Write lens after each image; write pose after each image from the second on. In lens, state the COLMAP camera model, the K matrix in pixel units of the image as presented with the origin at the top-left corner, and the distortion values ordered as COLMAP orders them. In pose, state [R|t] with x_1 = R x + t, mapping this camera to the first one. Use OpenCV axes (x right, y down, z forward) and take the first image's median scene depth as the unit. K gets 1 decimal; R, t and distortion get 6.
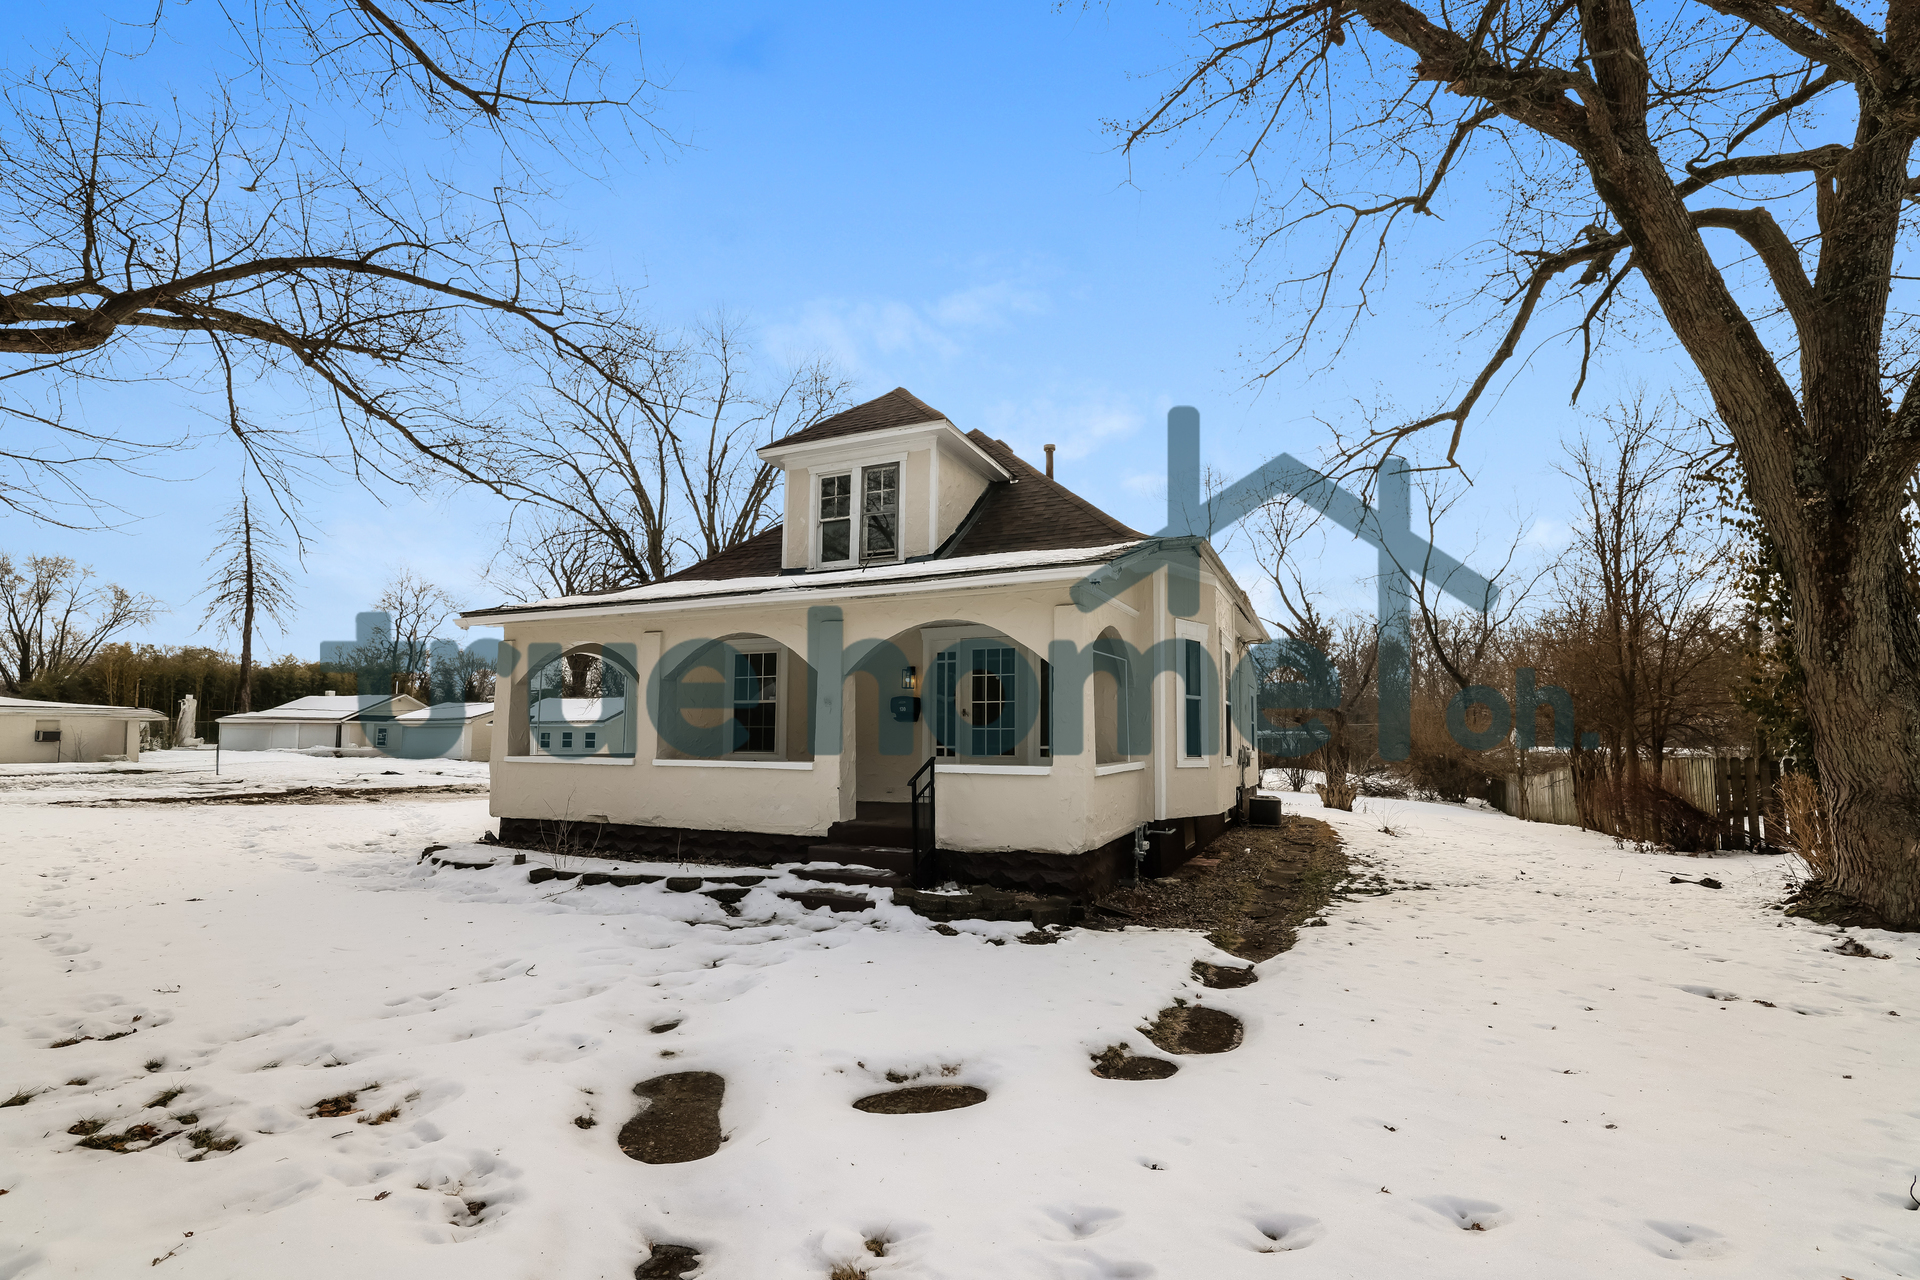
lens RADIAL K [[1321.1, 0, 960.4], [0, 1321.1, 627.9], [0, 0, 1]] dist [-0.004958, -0.000735]
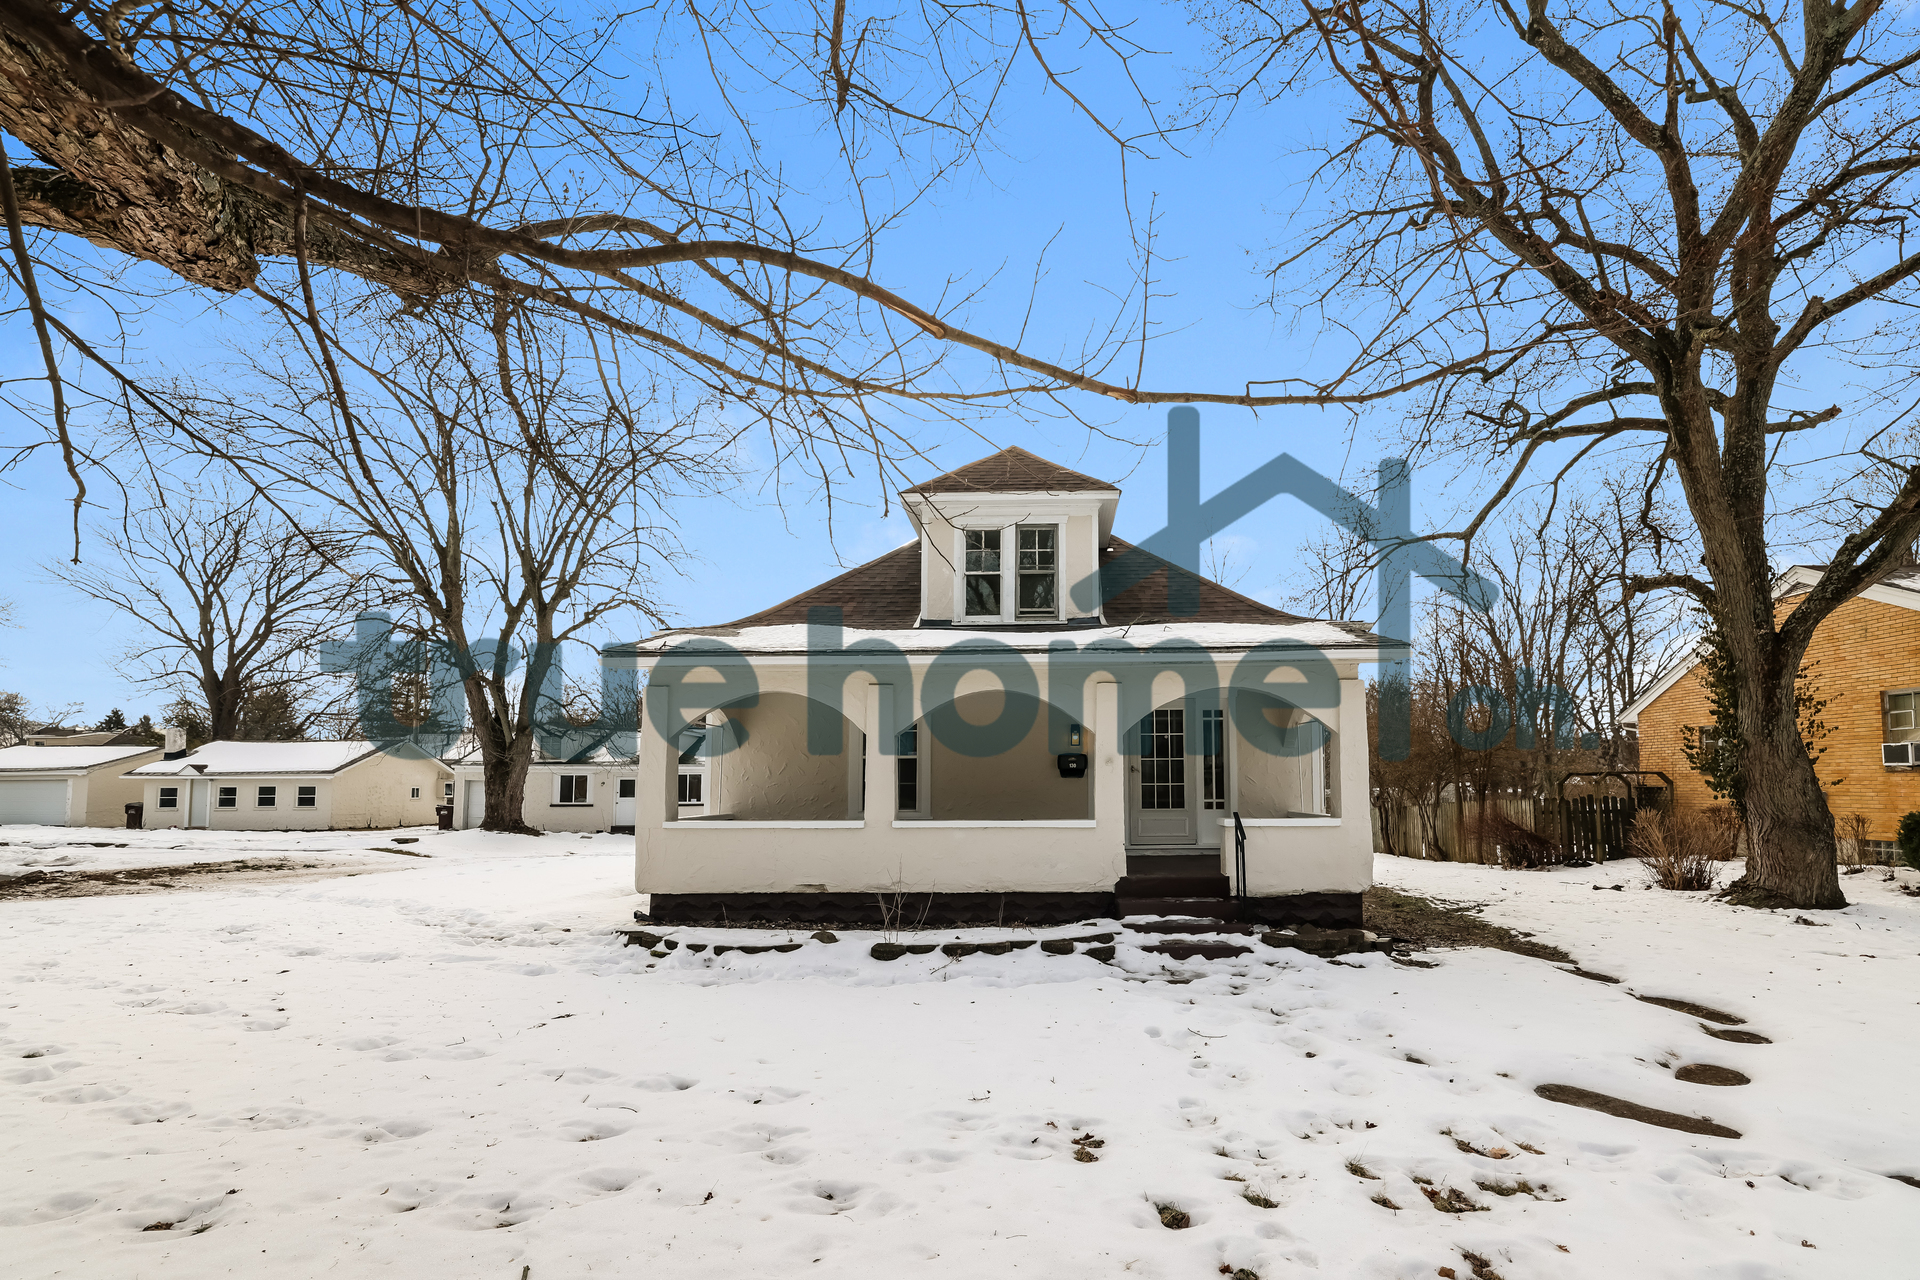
lens RADIAL K [[1416.5, 0, 959.8], [0, 1416.5, 650.9], [0, 0, 1]] dist [-0.015965, 0.001598]
pose [[0.812847, 0.042729, 0.580908, -0.873345], [-0.041396, 0.999022, -0.015560, -0.008219], [-0.581004, -0.011399, 0.813821, 0.174378]]
